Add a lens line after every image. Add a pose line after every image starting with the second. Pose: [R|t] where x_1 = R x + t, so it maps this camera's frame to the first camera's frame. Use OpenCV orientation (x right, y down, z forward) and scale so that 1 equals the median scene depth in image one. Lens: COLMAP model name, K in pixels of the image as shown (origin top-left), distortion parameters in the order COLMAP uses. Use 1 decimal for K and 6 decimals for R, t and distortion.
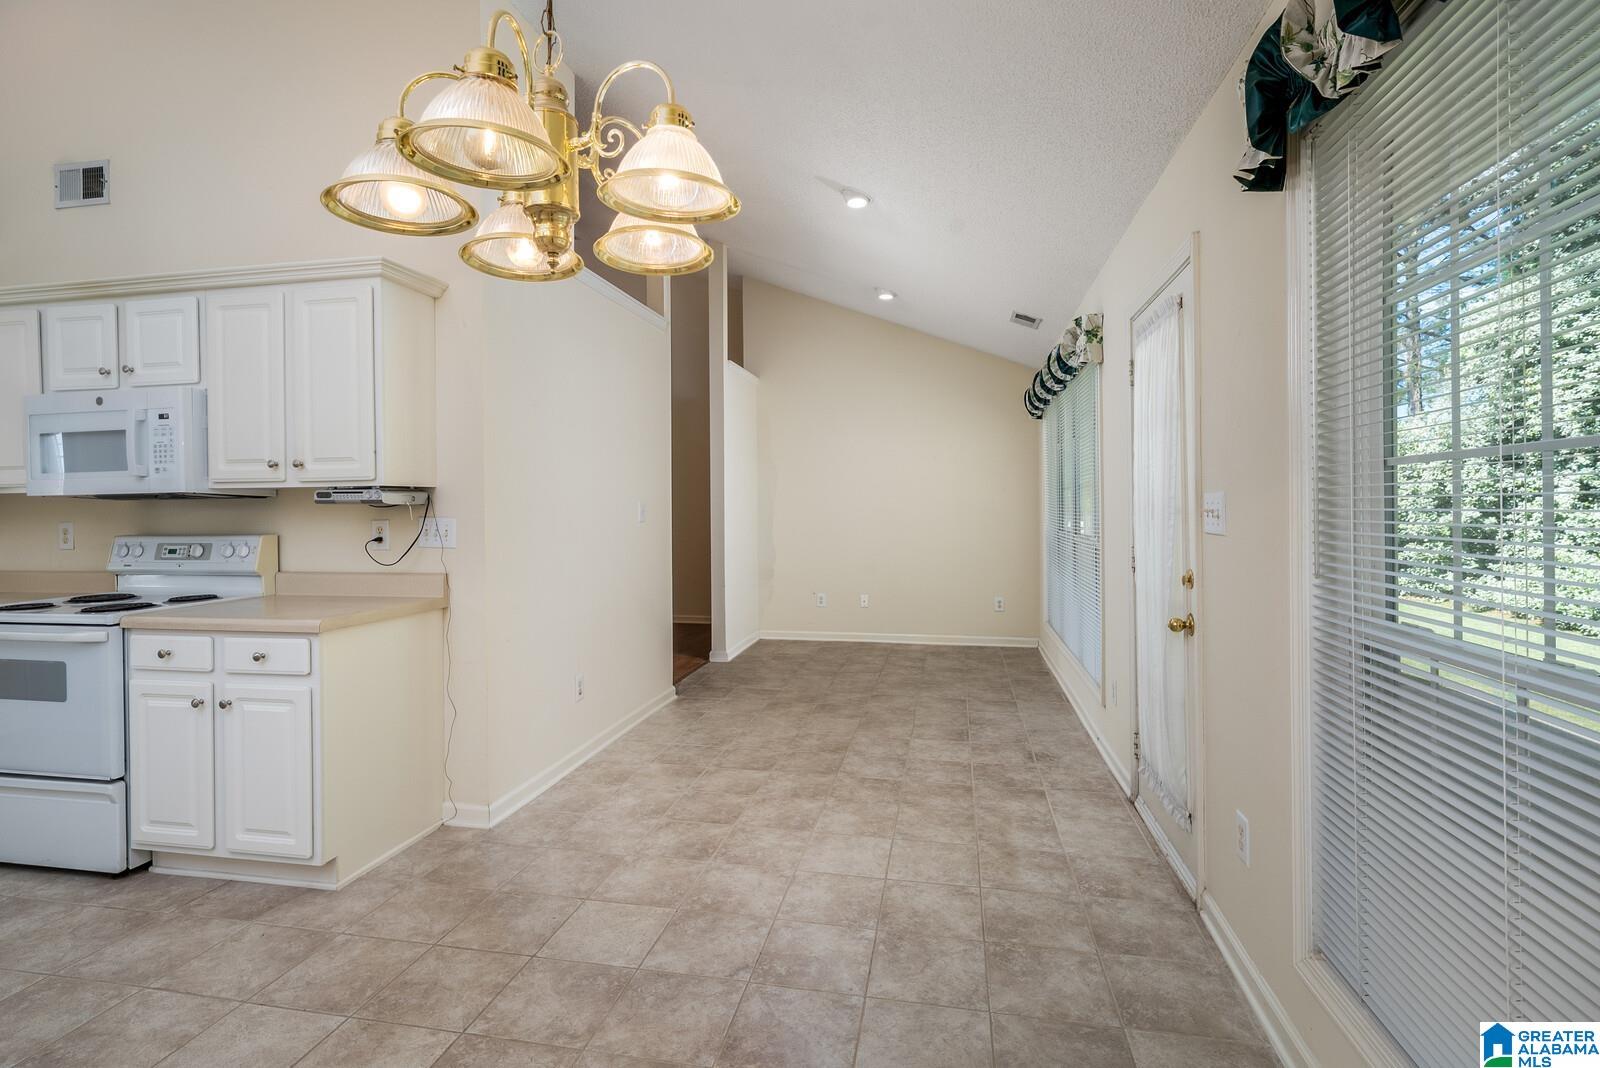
lens RADIAL K [[750.1, 0, 803.1], [0, 750.1, 520.1], [0, 0, 1]] dist [-0.000303, -0.000025]
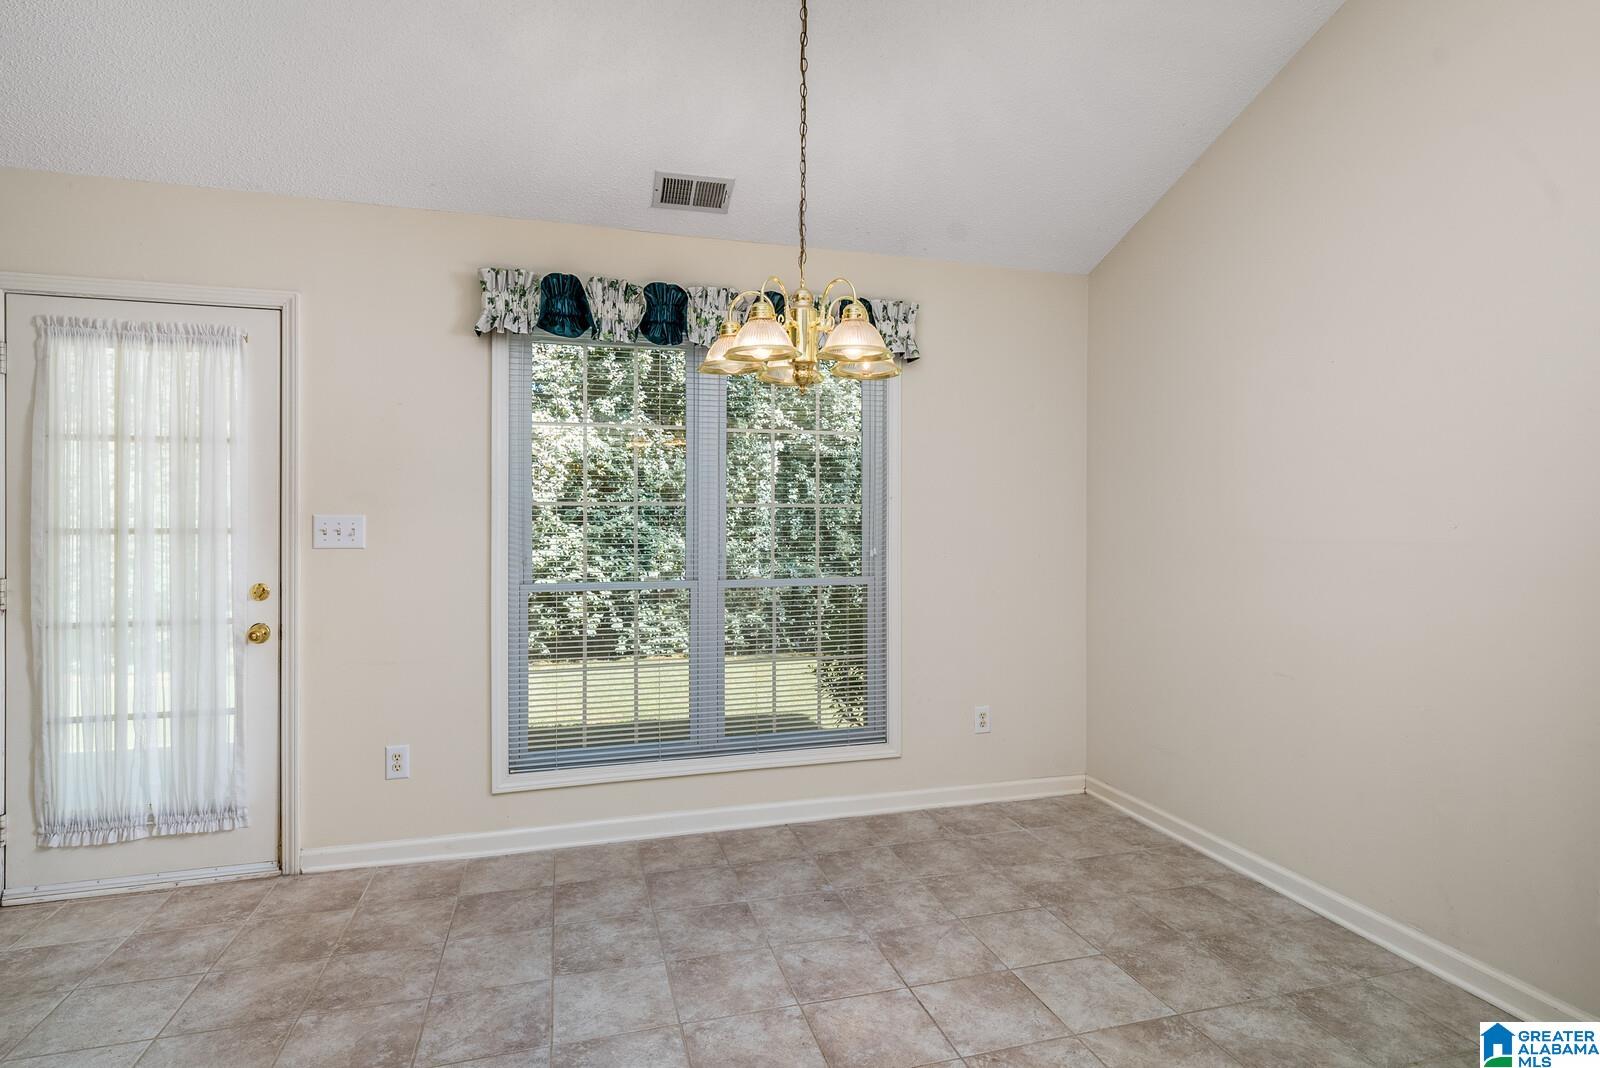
lens RADIAL K [[801.7, 0, 799.3], [0, 801.7, 527.8], [0, 0, 1]] dist [0.004792, -0.000400]
pose [[-0.450883, 0.001635, 0.892582, -0.971949], [0.020352, 0.999757, 0.008450, -0.011183], [-0.892351, 0.021976, -0.450806, 0.878504]]
